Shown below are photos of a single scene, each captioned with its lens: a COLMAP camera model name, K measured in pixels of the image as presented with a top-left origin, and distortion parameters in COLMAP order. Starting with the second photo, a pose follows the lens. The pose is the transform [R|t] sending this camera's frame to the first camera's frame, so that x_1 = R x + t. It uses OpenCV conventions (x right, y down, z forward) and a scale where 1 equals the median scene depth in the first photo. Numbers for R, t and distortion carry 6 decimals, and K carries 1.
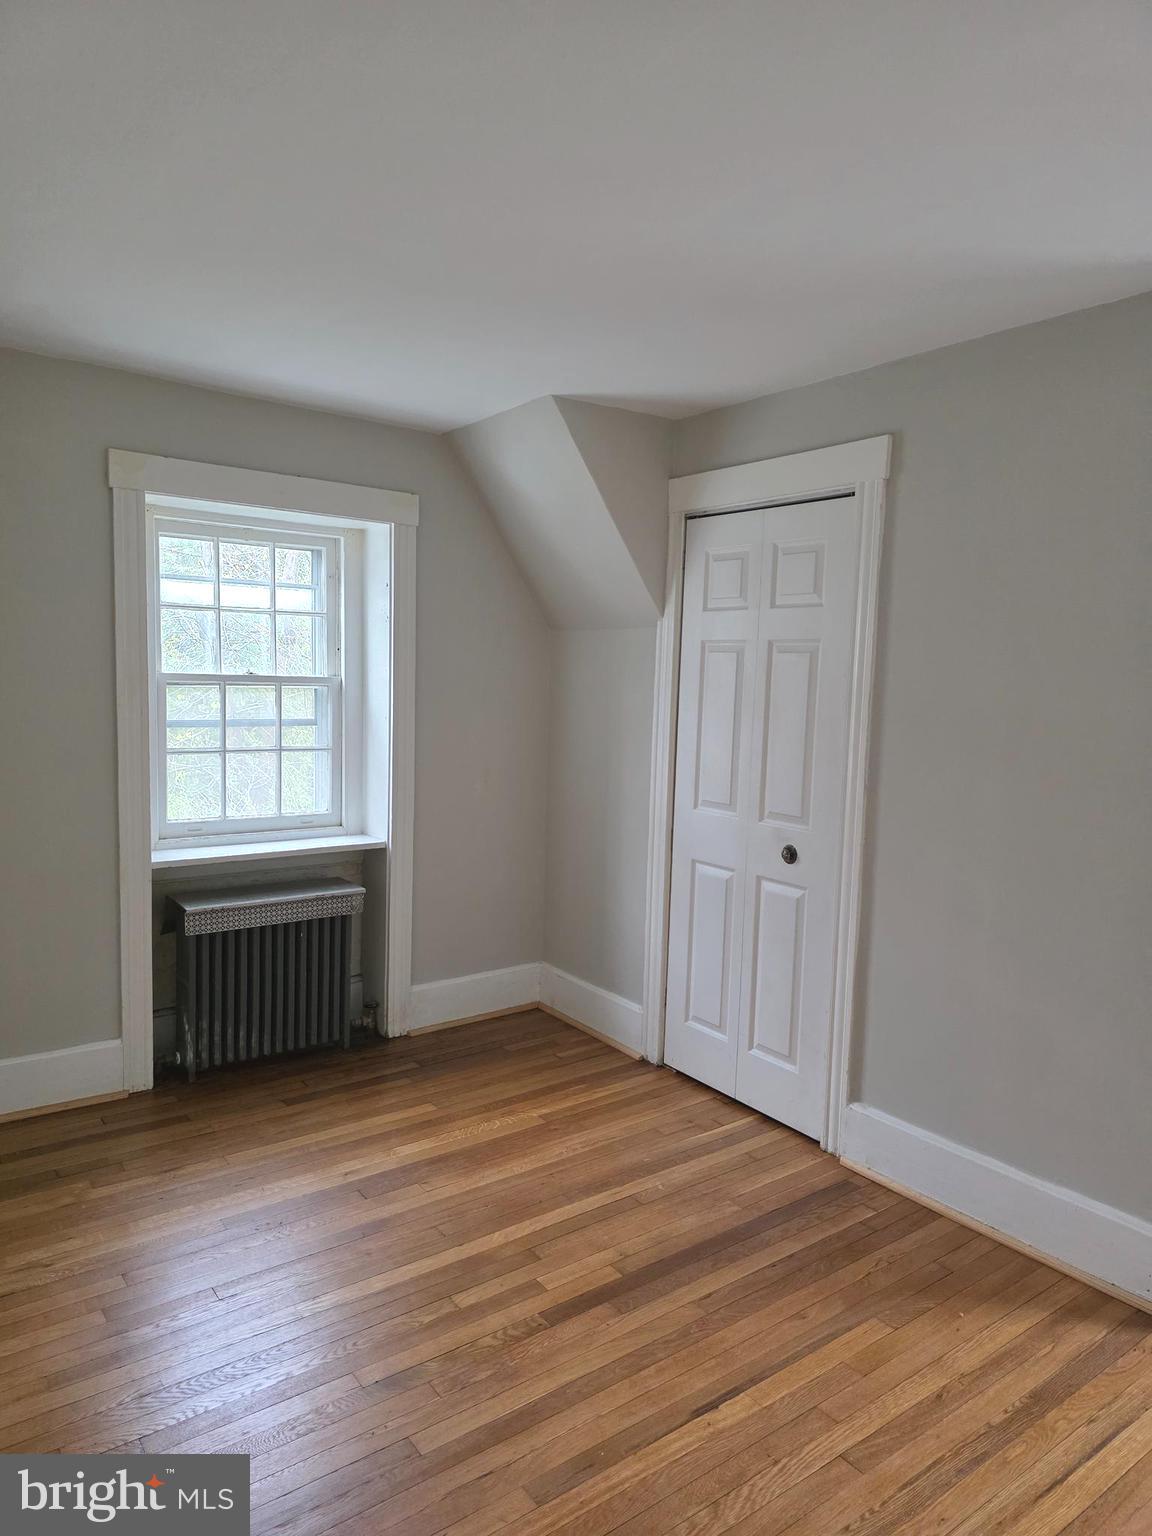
lens RADIAL K [[984.9, 0, 576.0], [0, 984.9, 768.0], [0, 0, 1]] dist [0.000005, -0.000855]
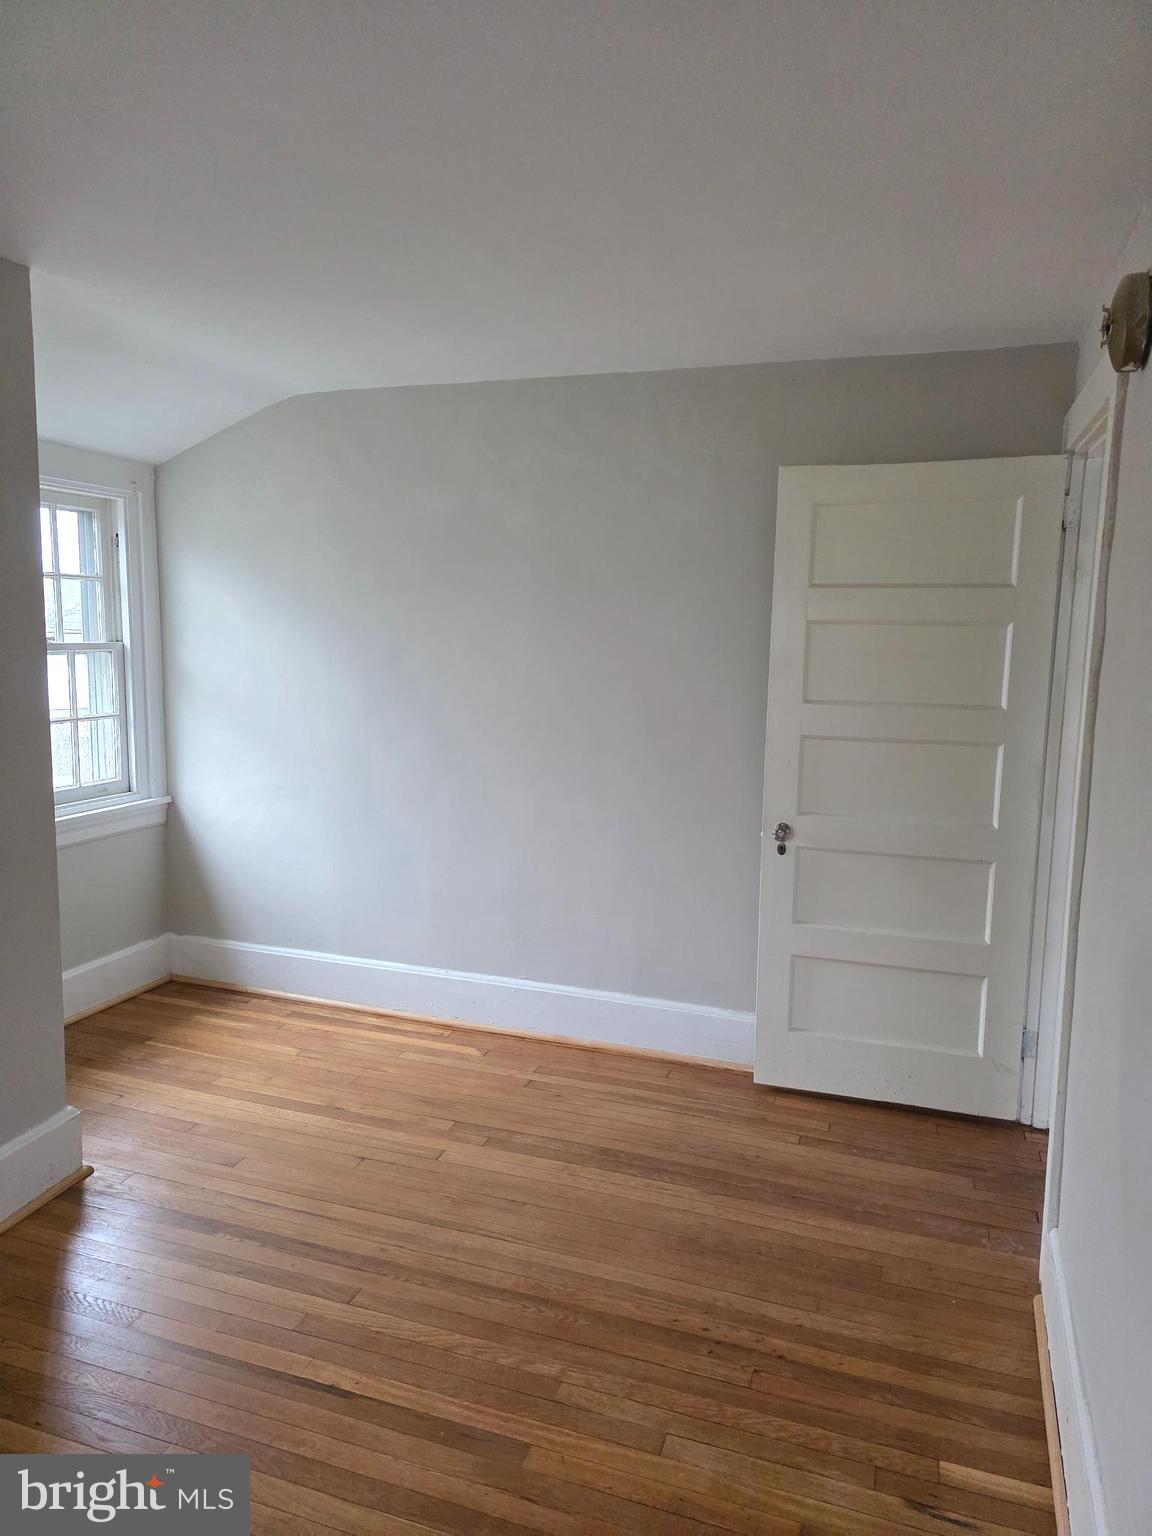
lens RADIAL K [[1040.3, 0, 576.0], [0, 1040.3, 768.0], [0, 0, 1]] dist [-0.004396, -0.003228]
pose [[-0.554677, -0.149271, 0.818567, -0.819960], [0.062458, 0.973532, 0.219852, -0.182067], [-0.829719, 0.173073, -0.530672, 1.354347]]
